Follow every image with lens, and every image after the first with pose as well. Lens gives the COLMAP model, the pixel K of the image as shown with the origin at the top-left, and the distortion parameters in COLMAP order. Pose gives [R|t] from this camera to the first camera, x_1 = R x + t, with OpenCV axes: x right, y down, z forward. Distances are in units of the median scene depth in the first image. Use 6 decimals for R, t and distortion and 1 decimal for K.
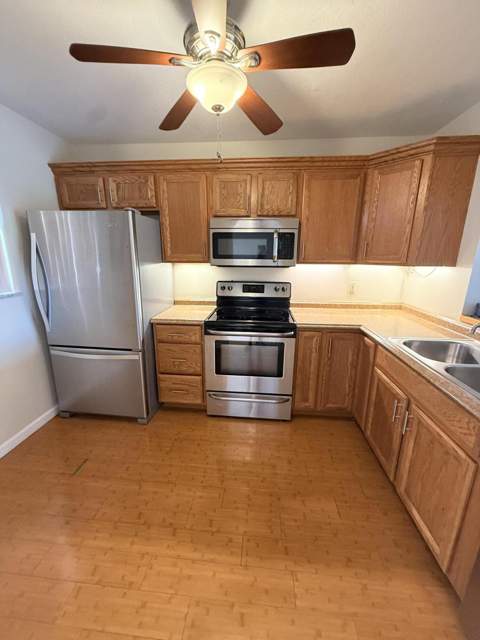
lens RADIAL K [[252.9, 0, 240.8], [0, 252.9, 319.3], [0, 0, 1]] dist [-0.001794, 0.000746]
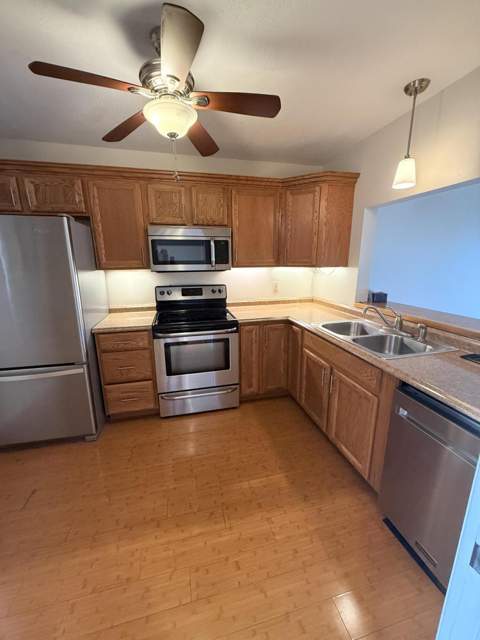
lens RADIAL K [[252.9, 0, 239.8], [0, 252.9, 319.1], [0, 0, 1]] dist [-0.001794, 0.000746]
pose [[0.946401, -0.089001, 0.310489, -0.125587], [0.093333, 0.995635, 0.000909, 0.012703], [-0.309214, 0.028119, 0.950577, -0.087238]]
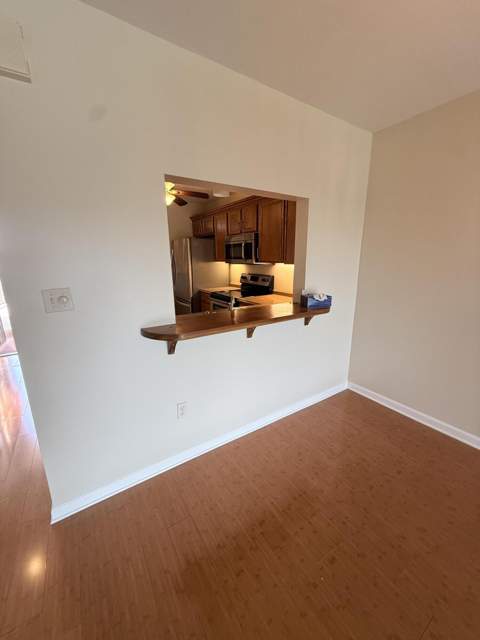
lens RADIAL K [[252.9, 0, 240.8], [0, 252.9, 321.2], [0, 0, 1]] dist [-0.001794, 0.000746]
pose [[0.620050, 0.183317, -0.762845, 1.505860], [-0.182989, 0.979294, 0.086595, 0.015503], [0.762924, 0.085899, 0.640756, -0.017999]]
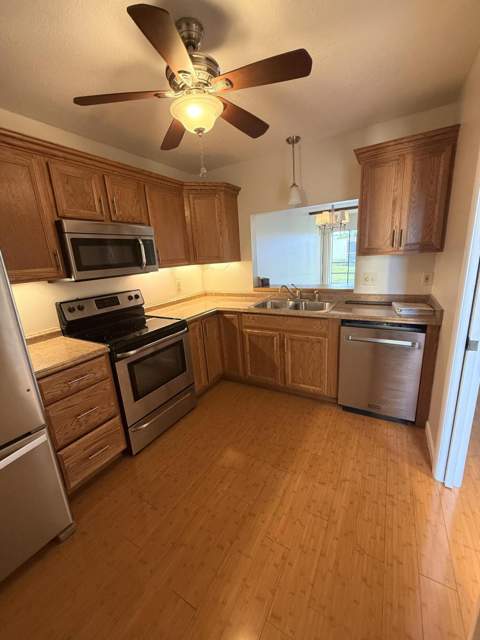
lens RADIAL K [[252.9, 0, 237.2], [0, 252.9, 319.7], [0, 0, 1]] dist [-0.001794, 0.000746]
pose [[0.434279, -0.258113, 0.863006, -0.656116], [0.285595, 0.948092, 0.139844, -0.072815], [-0.854305, 0.185739, 0.485453, 0.248121]]
